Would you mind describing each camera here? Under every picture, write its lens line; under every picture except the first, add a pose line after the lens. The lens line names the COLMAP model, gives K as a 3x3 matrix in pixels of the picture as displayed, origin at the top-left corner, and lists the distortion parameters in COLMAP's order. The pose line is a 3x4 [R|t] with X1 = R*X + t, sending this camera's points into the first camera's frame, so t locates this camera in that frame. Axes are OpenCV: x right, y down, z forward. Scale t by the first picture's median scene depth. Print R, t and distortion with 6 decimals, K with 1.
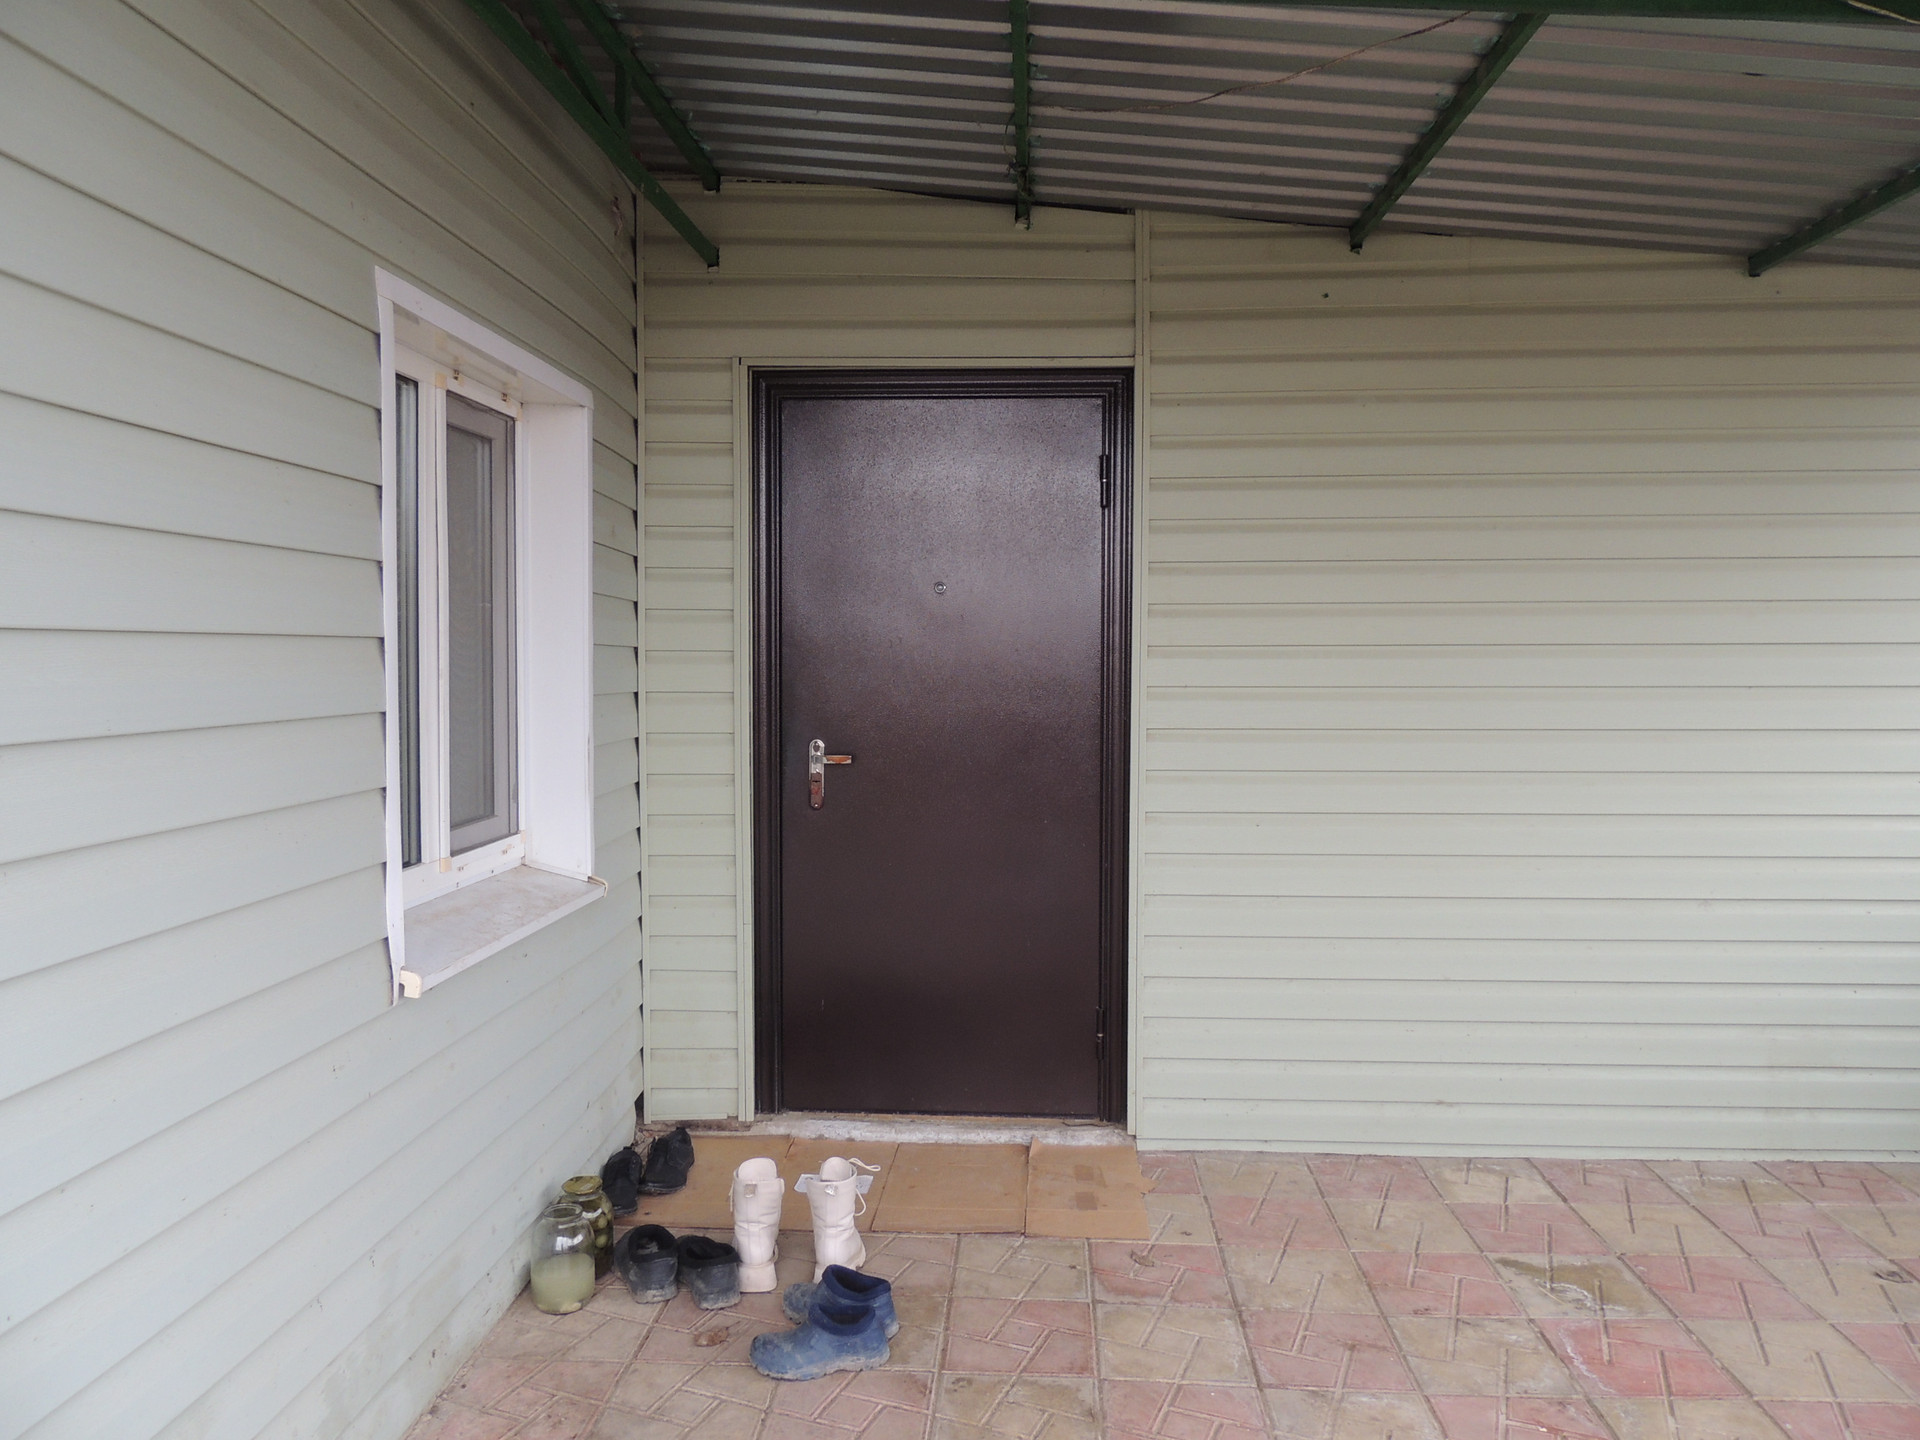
lens RADIAL K [[1365.7, 0, 963.3], [0, 1365.7, 724.8], [0, 0, 1]] dist [-0.009720, -0.006460]
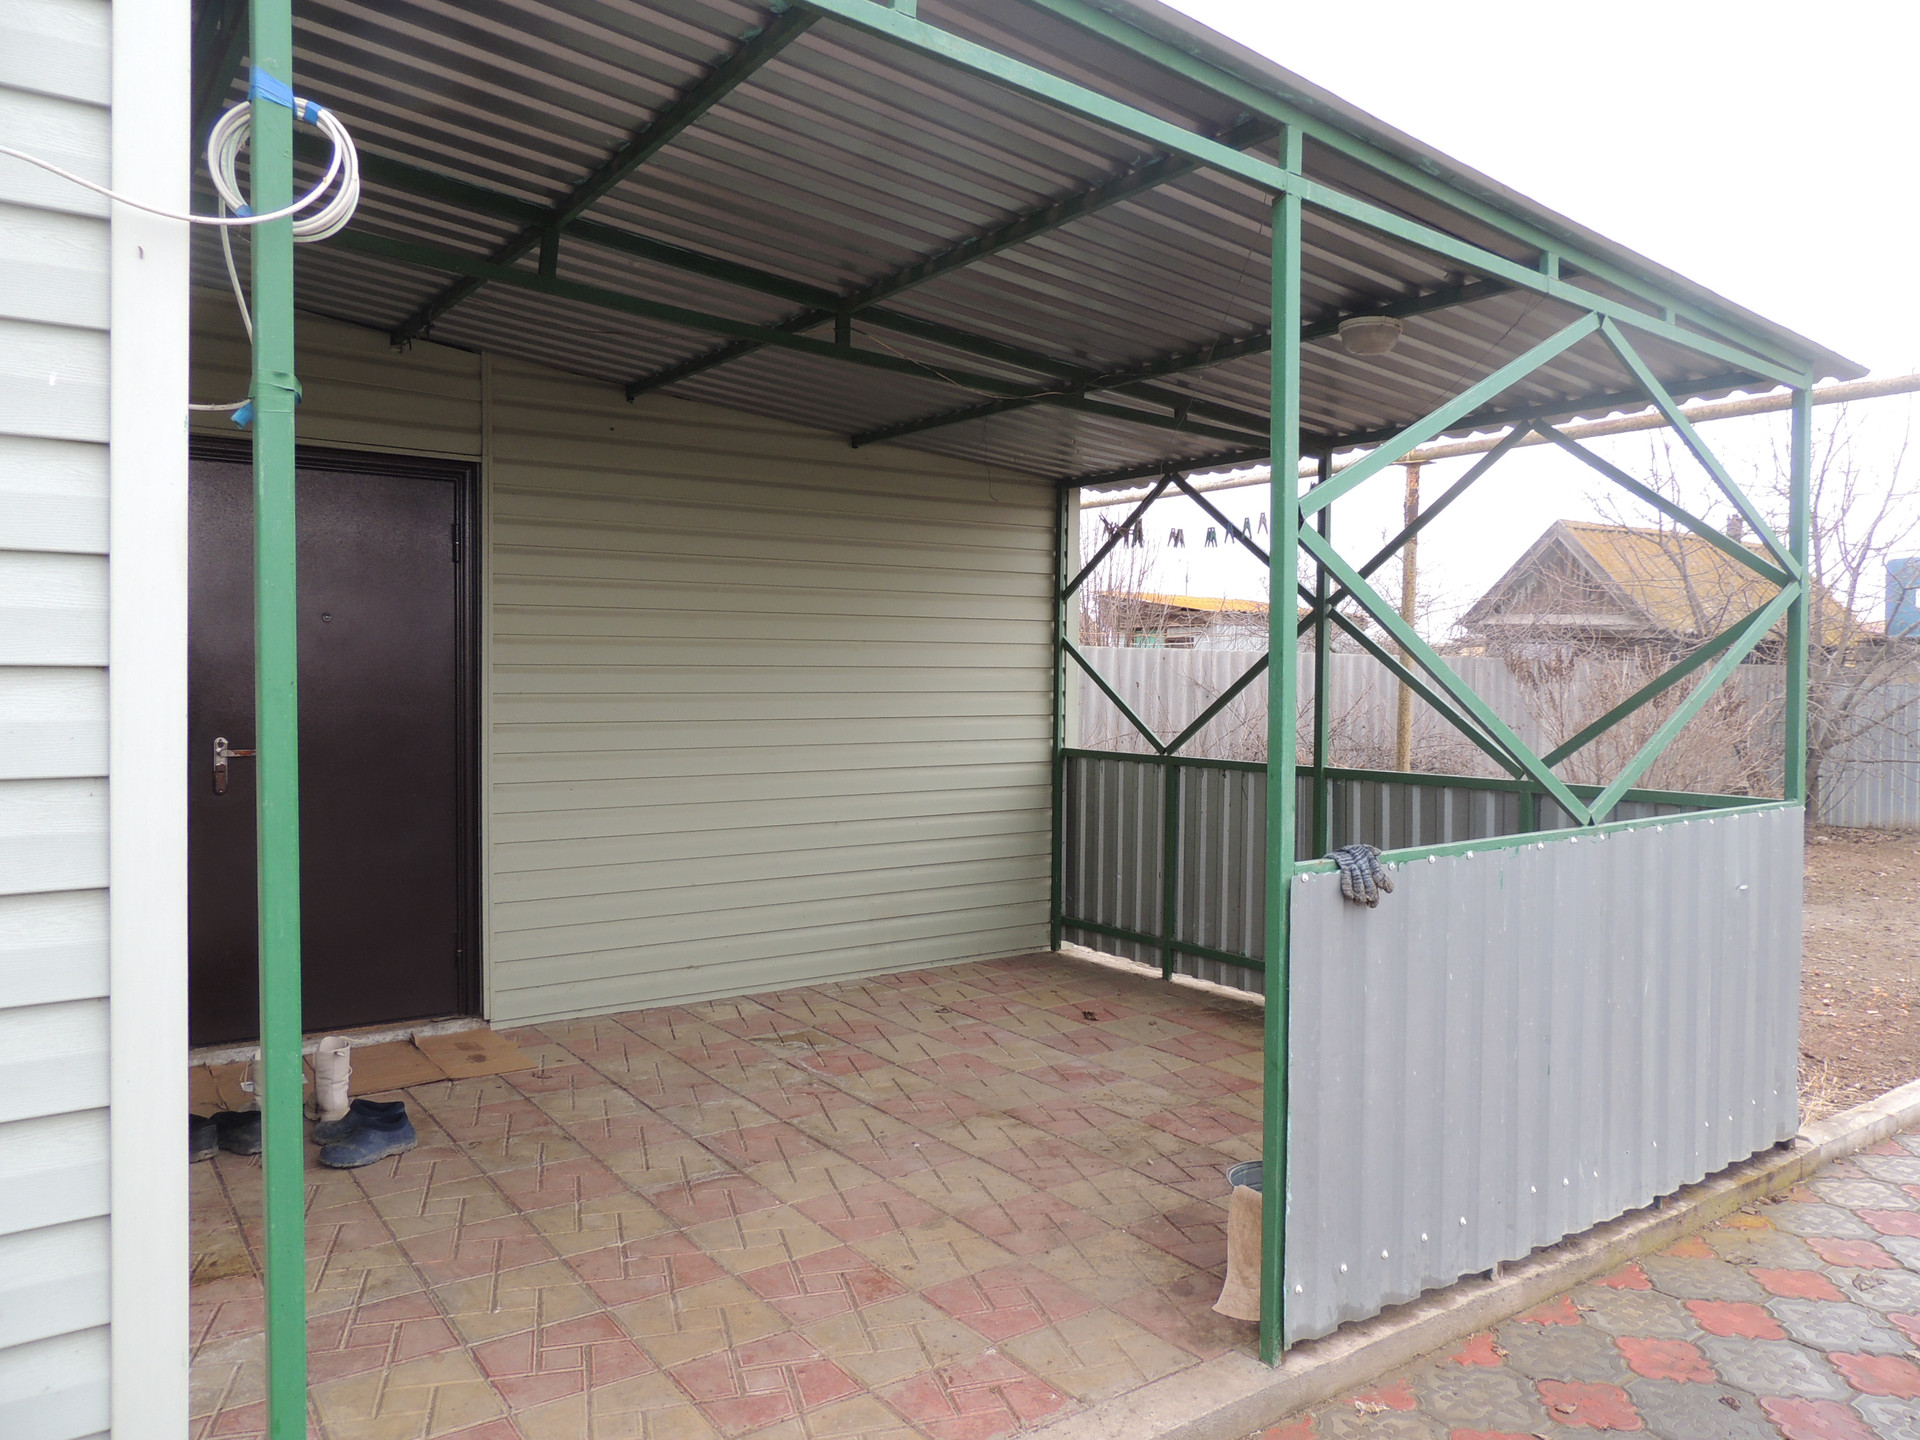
lens RADIAL K [[1365.7, 0, 963.3], [0, 1365.7, 724.8], [0, 0, 1]] dist [-0.009720, -0.006460]
pose [[0.779146, -0.017679, 0.626593, -0.377446], [0.023474, 0.999724, -0.000982, 0.017069], [-0.626402, 0.015474, 0.779346, -0.395814]]
